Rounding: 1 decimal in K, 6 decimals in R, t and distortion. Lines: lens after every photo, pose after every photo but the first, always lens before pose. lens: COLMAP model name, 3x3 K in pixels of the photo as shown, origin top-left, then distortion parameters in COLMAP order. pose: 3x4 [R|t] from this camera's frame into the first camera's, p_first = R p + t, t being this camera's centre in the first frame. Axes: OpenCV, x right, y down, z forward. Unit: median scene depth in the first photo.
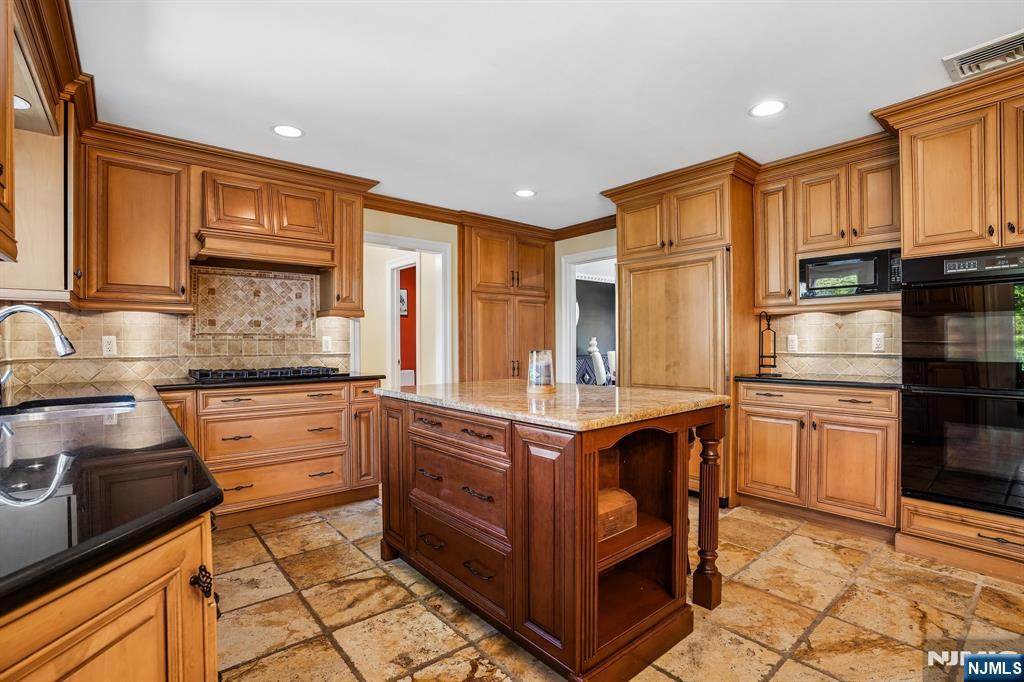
lens RADIAL K [[475.1, 0, 512.6], [0, 475.1, 345.6], [0, 0, 1]] dist [-0.074945, 0.029801]
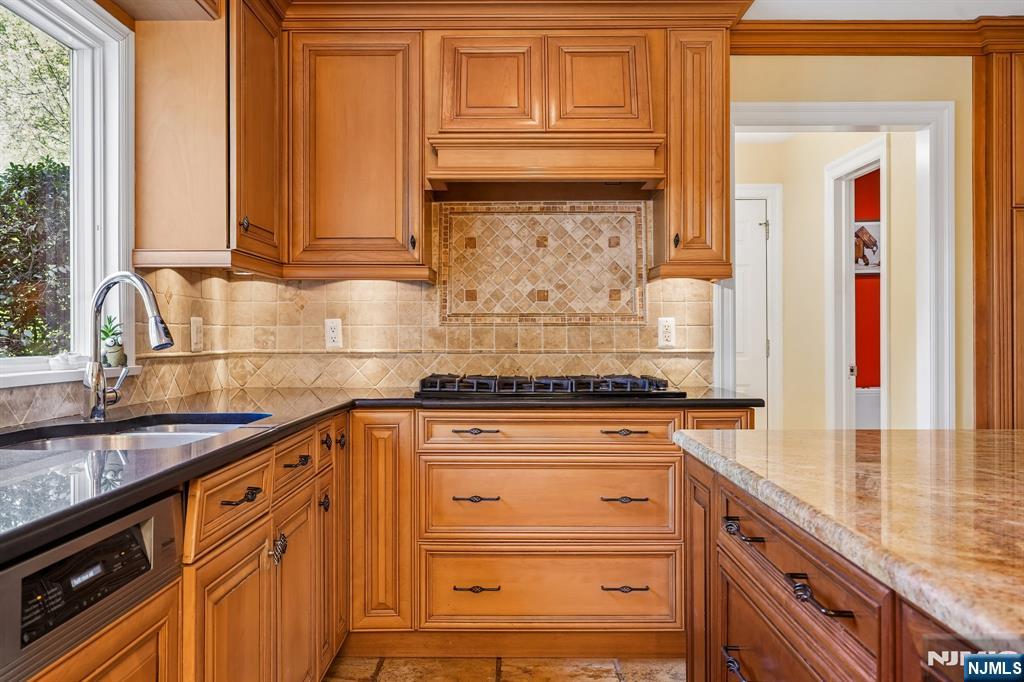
lens RADIAL K [[832.7, 0, 512.6], [0, 832.7, 331.3], [0, 0, 1]] dist [0.005084, 0.004987]
pose [[0.762458, 0.002288, -0.647034, 0.081427], [-0.006153, 0.999974, -0.003715, -0.000077], [0.647008, 0.006813, 0.762452, 0.228104]]
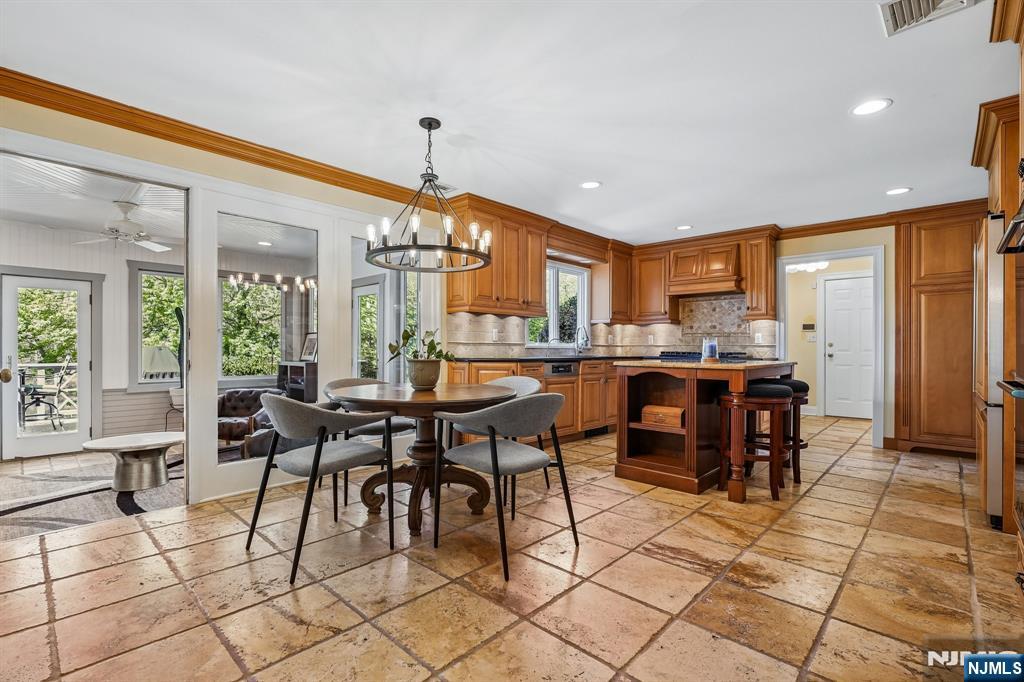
lens RADIAL K [[469.7, 0, 507.6], [0, 469.7, 347.8], [0, 0, 1]] dist [-0.017241, -0.000028]
pose [[0.115647, 0.006599, -0.993268, 1.187240], [-0.009673, 0.999938, 0.005517, 0.030910], [0.993243, 0.008970, 0.115704, 0.037120]]
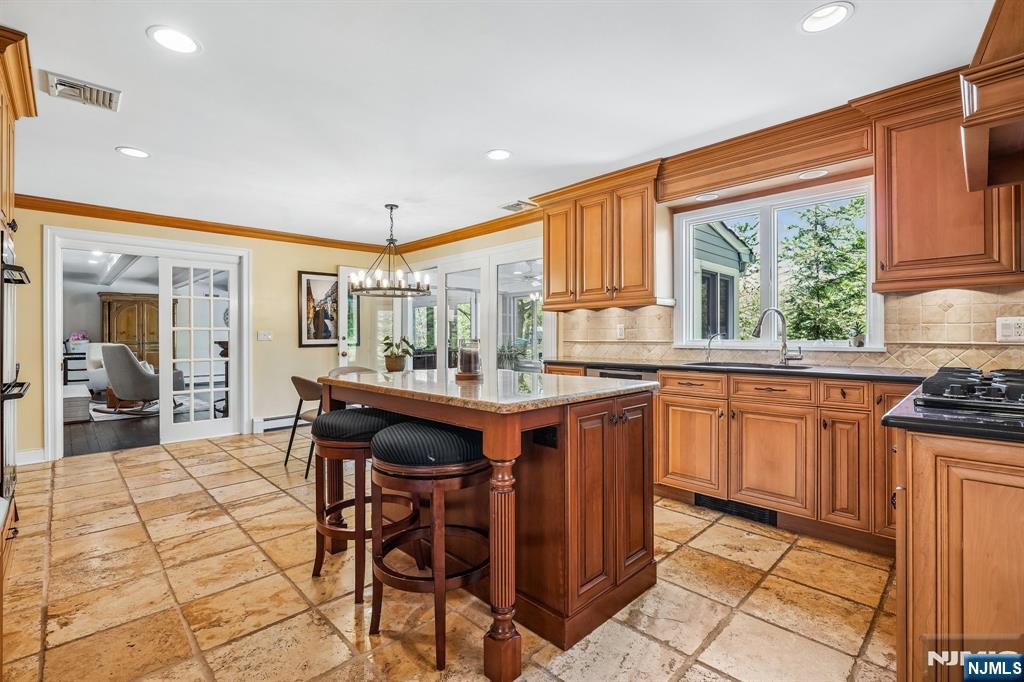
lens RADIAL K [[469.9, 0, 509.9], [0, 469.9, 333.7], [0, 0, 1]] dist [-0.022398, -0.000317]
pose [[-0.997061, 0.012121, -0.075645, 0.032612], [0.012227, 0.999925, -0.000938, 0.000062], [0.075628, -0.001860, -0.997134, 1.432433]]
